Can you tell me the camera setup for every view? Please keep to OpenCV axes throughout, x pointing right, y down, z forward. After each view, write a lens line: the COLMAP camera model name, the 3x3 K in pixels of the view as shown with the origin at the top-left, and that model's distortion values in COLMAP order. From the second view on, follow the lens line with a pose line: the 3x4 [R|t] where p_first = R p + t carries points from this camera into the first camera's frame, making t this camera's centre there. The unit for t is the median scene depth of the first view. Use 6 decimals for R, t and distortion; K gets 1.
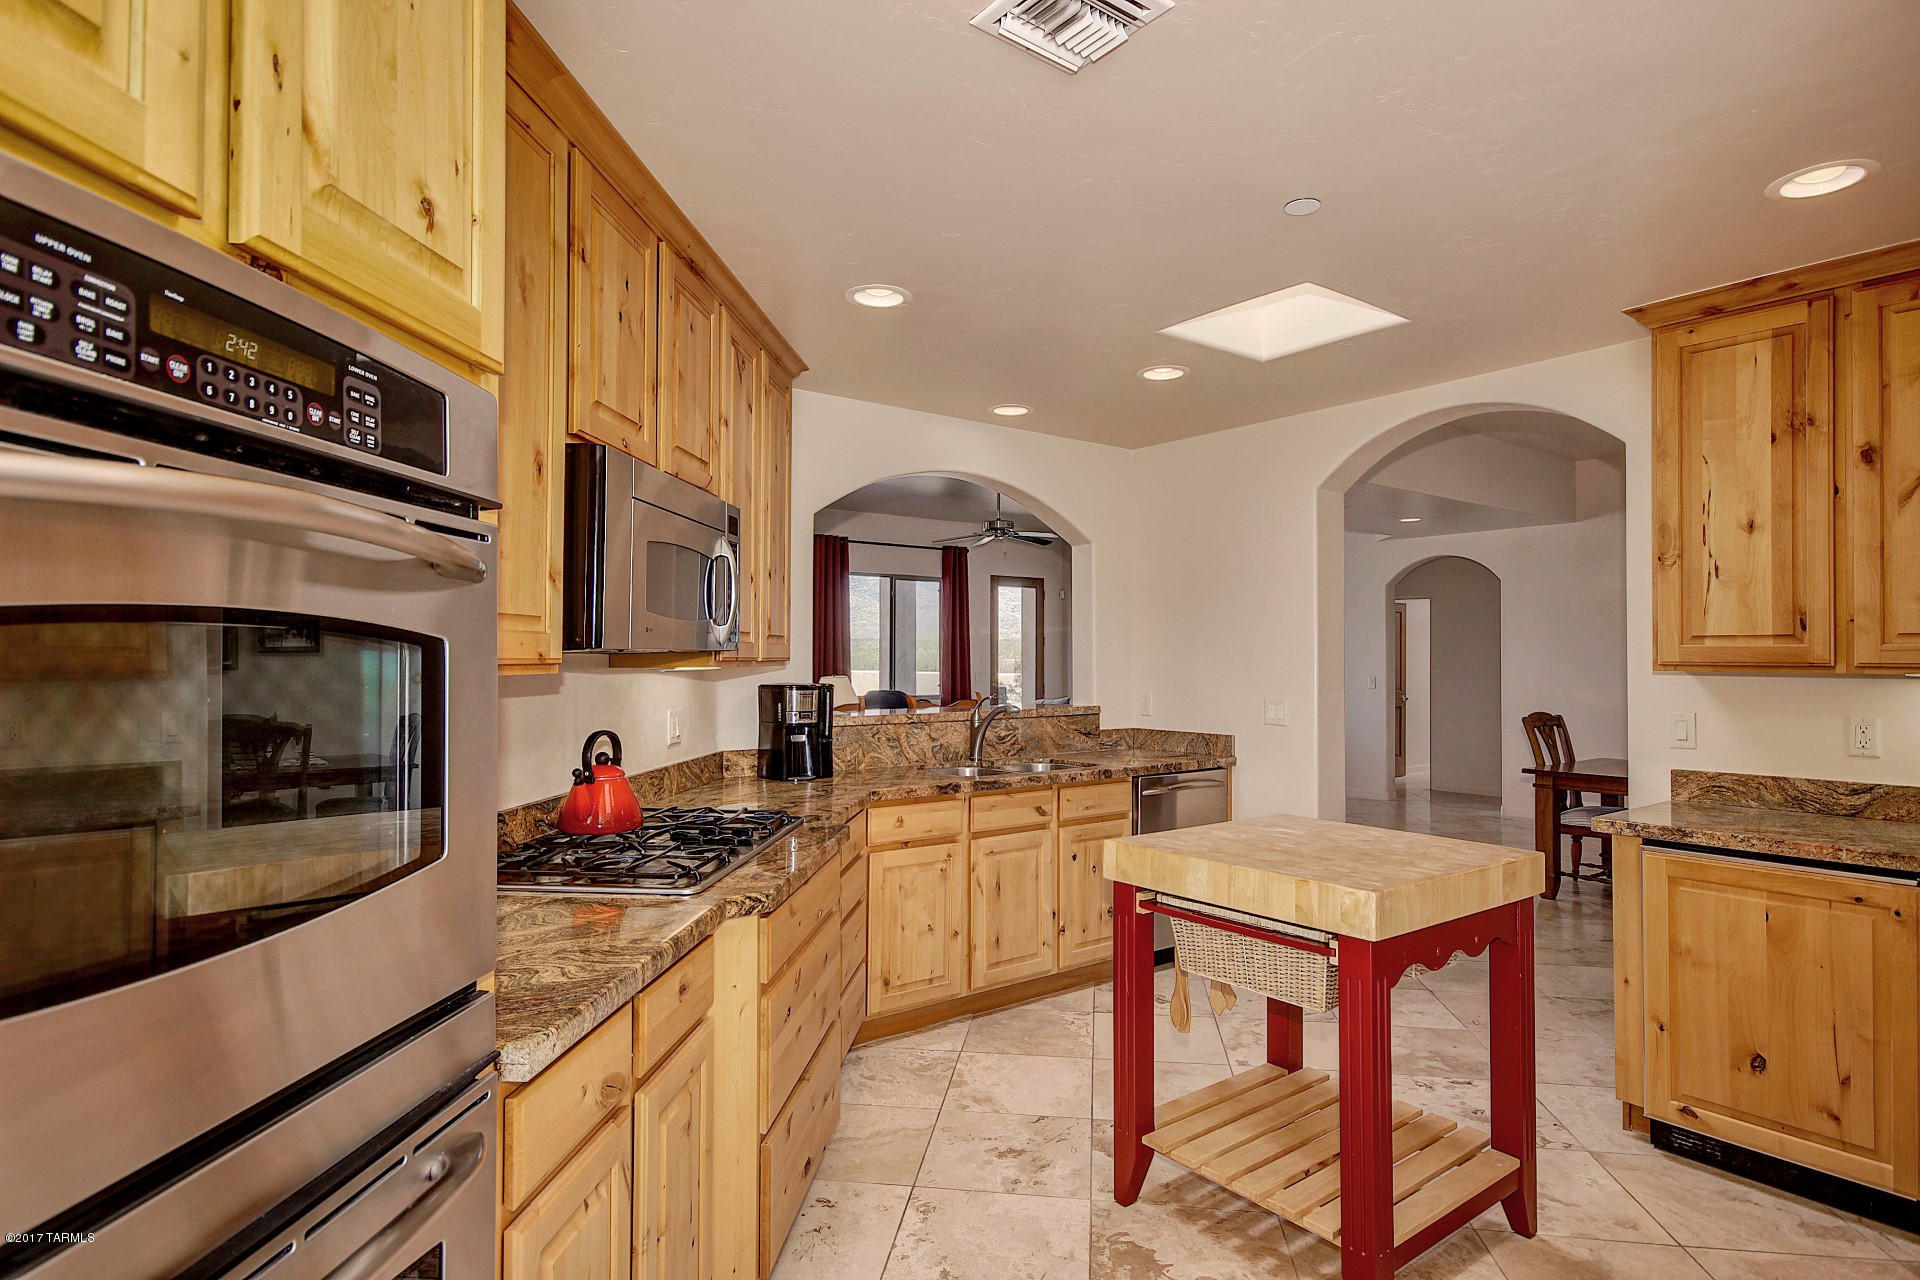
lens RADIAL K [[1026.5, 0, 960.0], [0, 1026.5, 640.0], [0, 0, 1]] dist [0.021276, 0.001592]
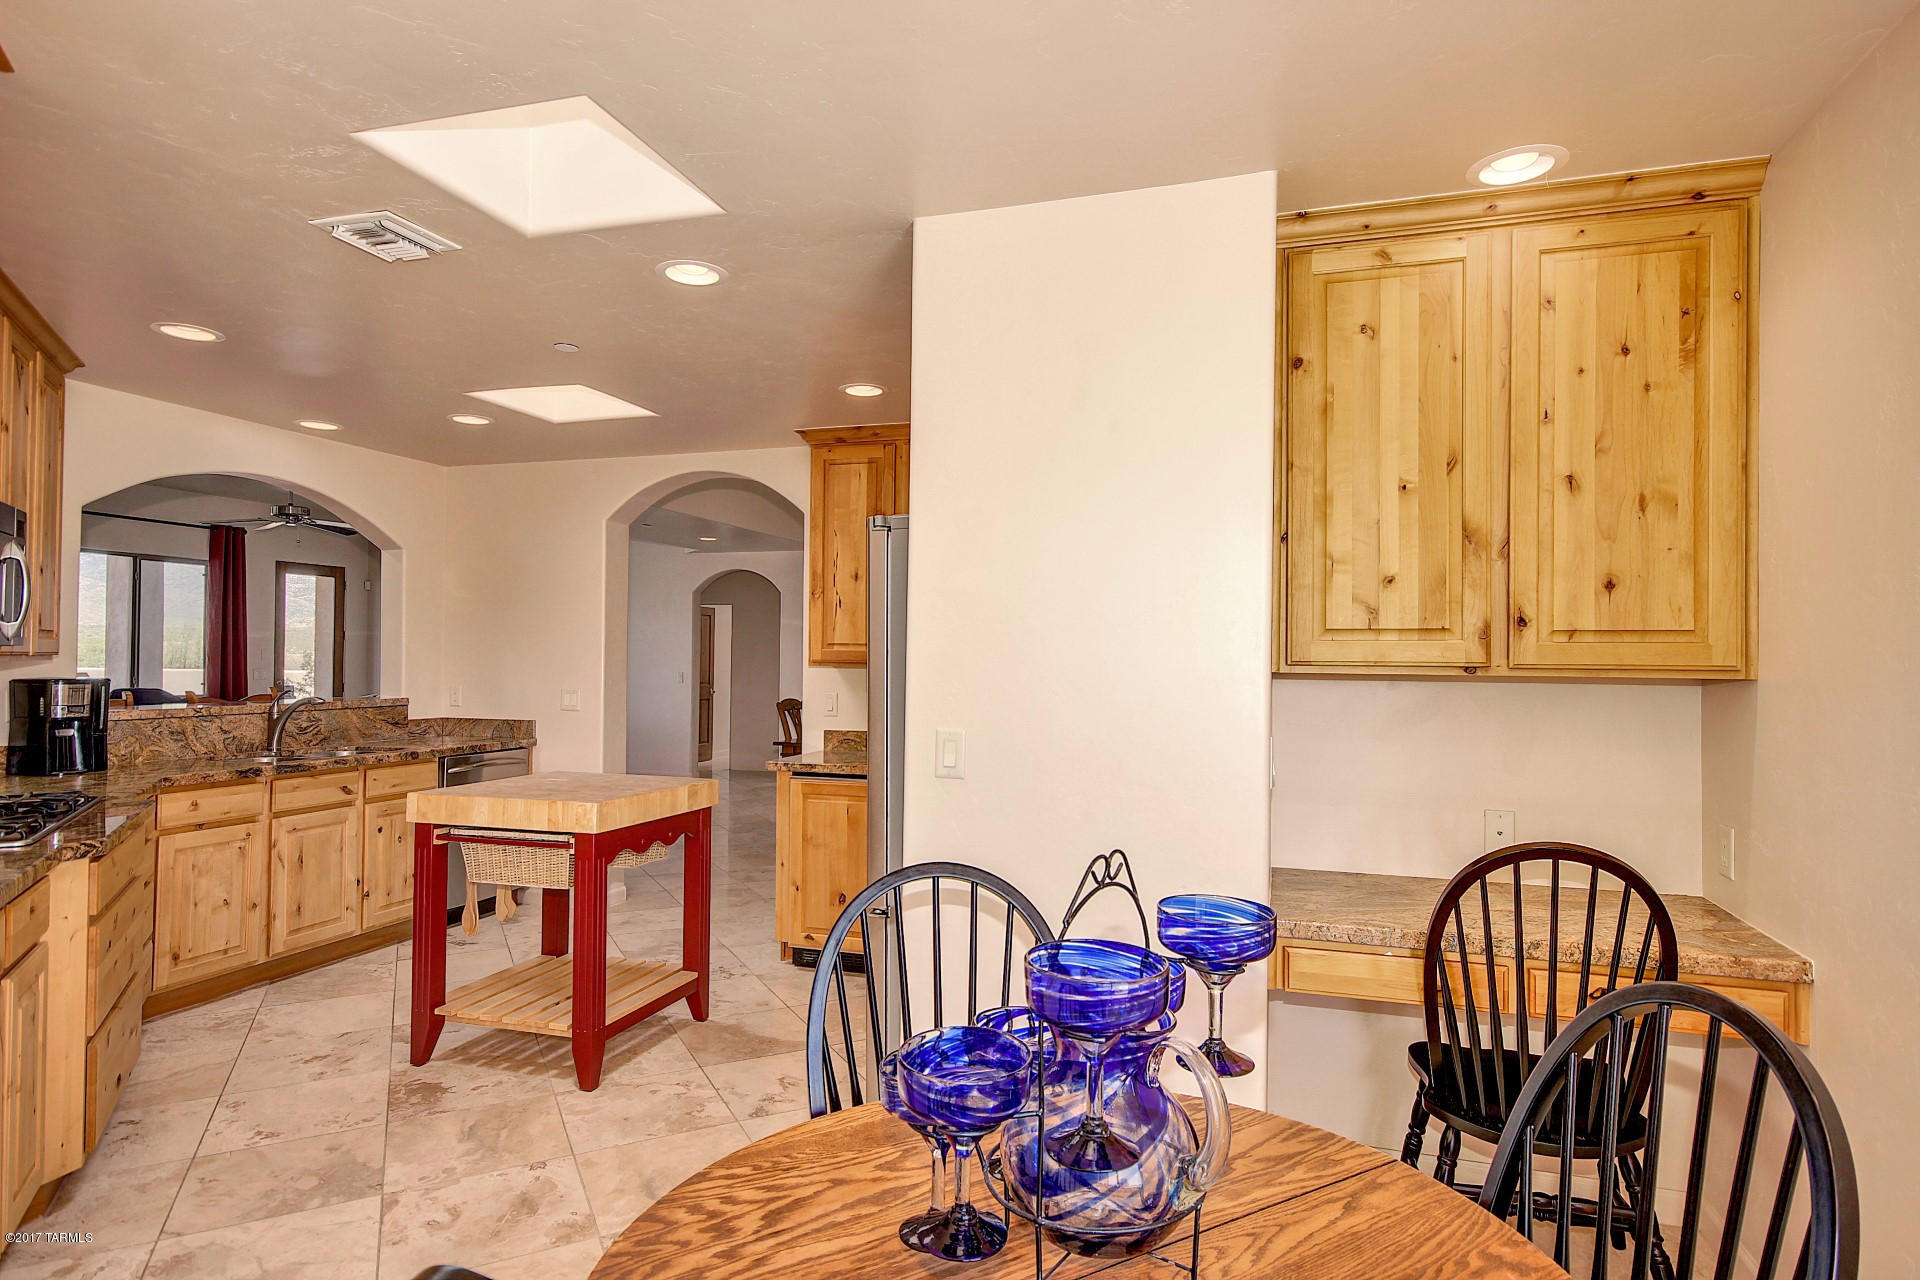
lens RADIAL K [[1037.5, 0, 959.2], [0, 1037.5, 647.4], [0, 0, 1]] dist [0.011803, 0.000080]
pose [[0.814809, 0.011878, 0.579607, -0.040249], [-0.017749, 0.999833, 0.004462, -0.007020], [-0.579457, -0.013923, 0.814884, -0.335512]]
